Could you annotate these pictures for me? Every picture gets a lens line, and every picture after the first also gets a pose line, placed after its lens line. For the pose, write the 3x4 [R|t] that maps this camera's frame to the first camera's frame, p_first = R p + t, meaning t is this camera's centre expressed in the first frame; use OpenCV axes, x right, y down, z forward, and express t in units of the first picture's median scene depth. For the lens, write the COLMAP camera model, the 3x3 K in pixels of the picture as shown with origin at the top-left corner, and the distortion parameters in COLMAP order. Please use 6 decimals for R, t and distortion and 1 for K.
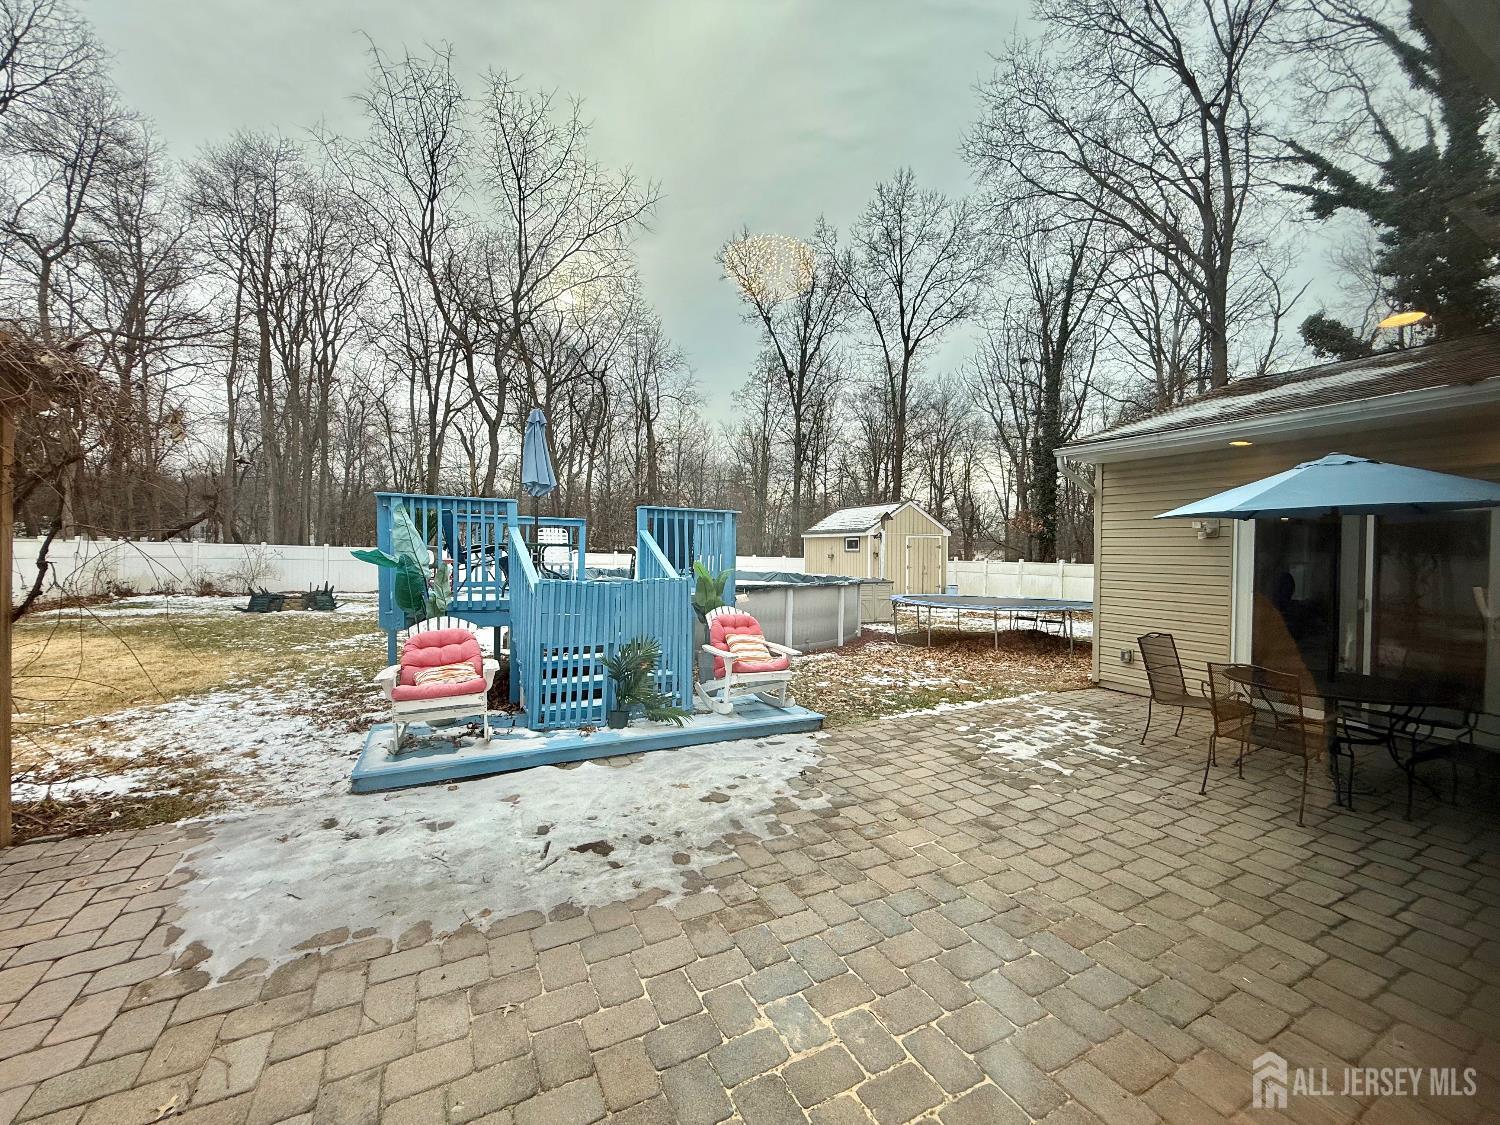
lens RADIAL K [[602.7, 0, 742.7], [0, 602.7, 561.8], [0, 0, 1]] dist [-0.001380, 0.000362]
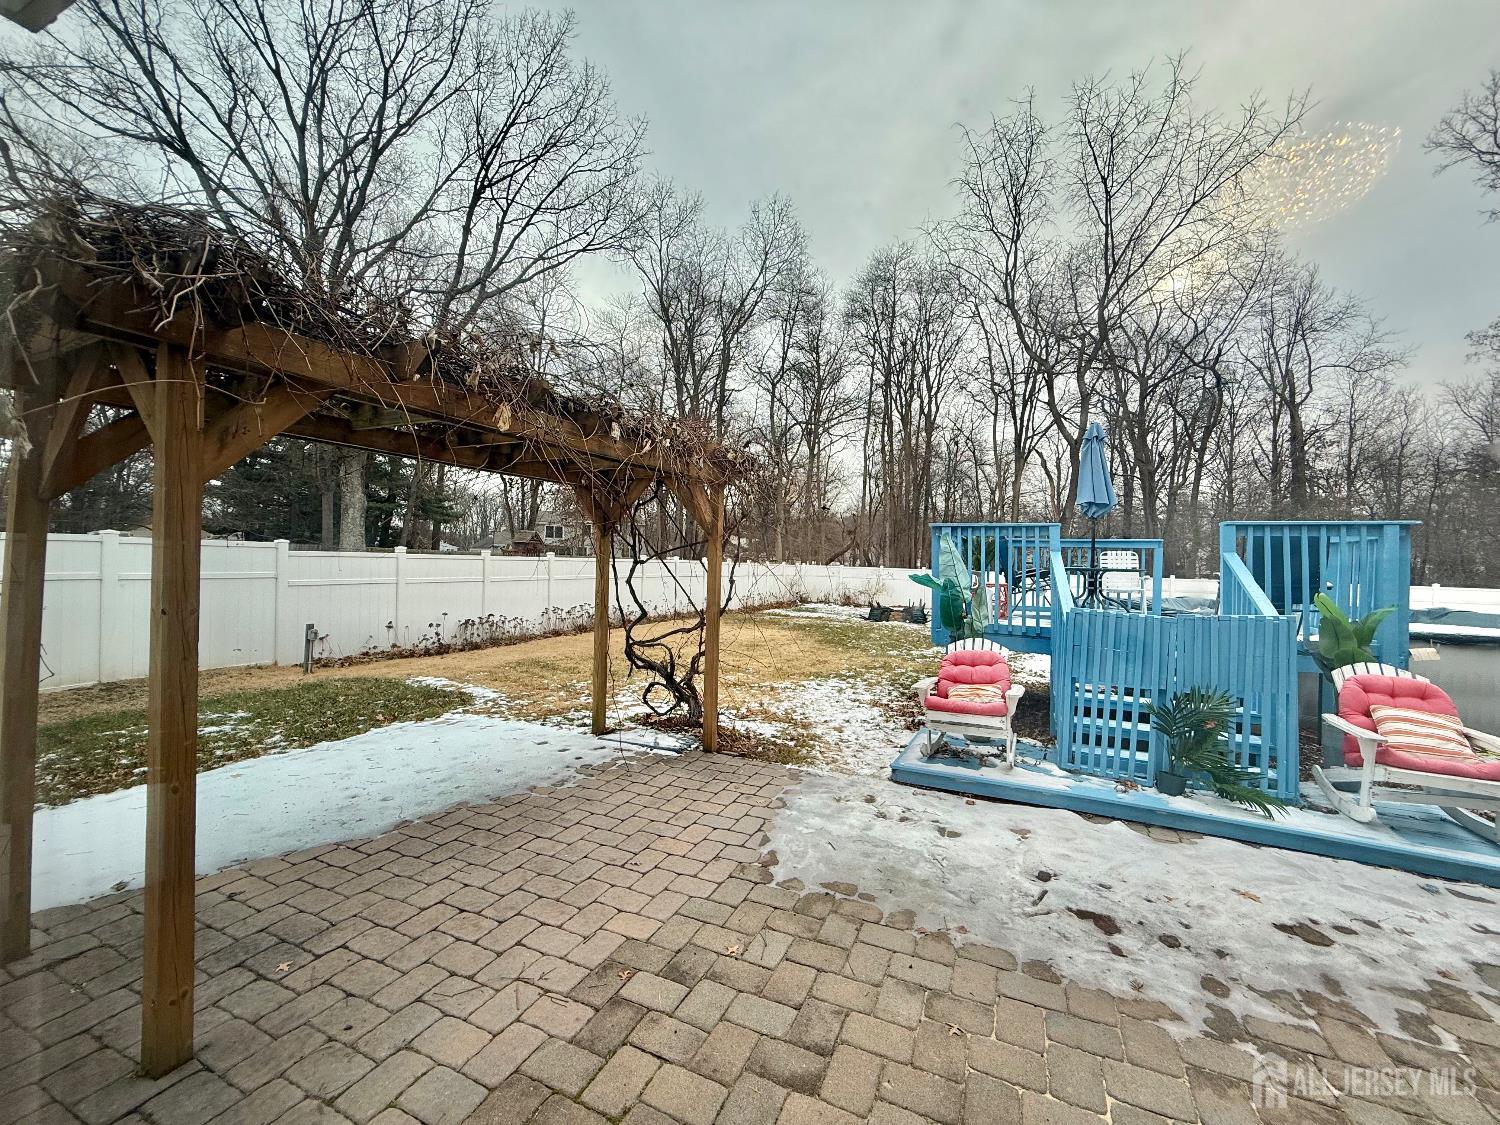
lens RADIAL K [[597.3, 0, 745.2], [0, 597.3, 560.9], [0, 0, 1]] dist [-0.000575, 0.000515]
pose [[0.612825, -0.005632, -0.790199, 0.080954], [-0.025881, 0.999295, -0.027194, -0.004544], [0.789795, 0.037117, 0.612247, 0.031565]]
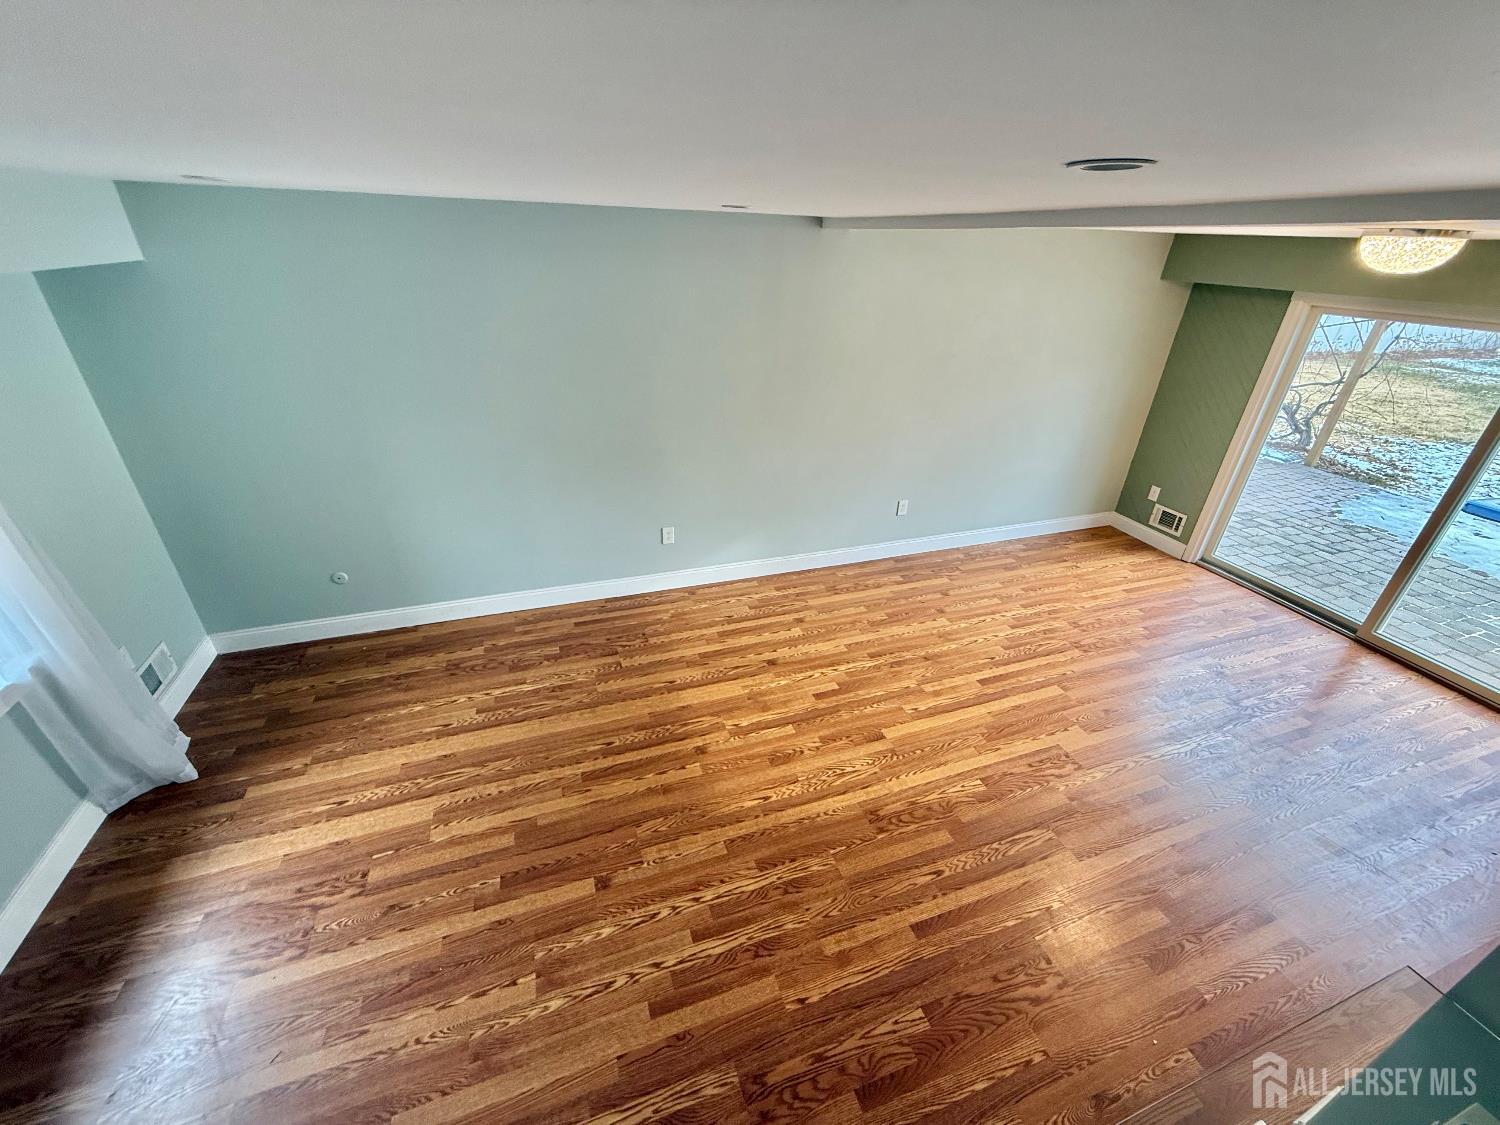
lens RADIAL K [[601.1, 0, 745.2], [0, 601.1, 559.7], [0, 0, 1]] dist [-0.000115, 0.000225]
pose [[-0.143593, 0.453711, -0.879504, 1.030457], [-0.052439, 0.883977, 0.464580, -0.161071], [0.988247, 0.112830, -0.103141, -0.715084]]
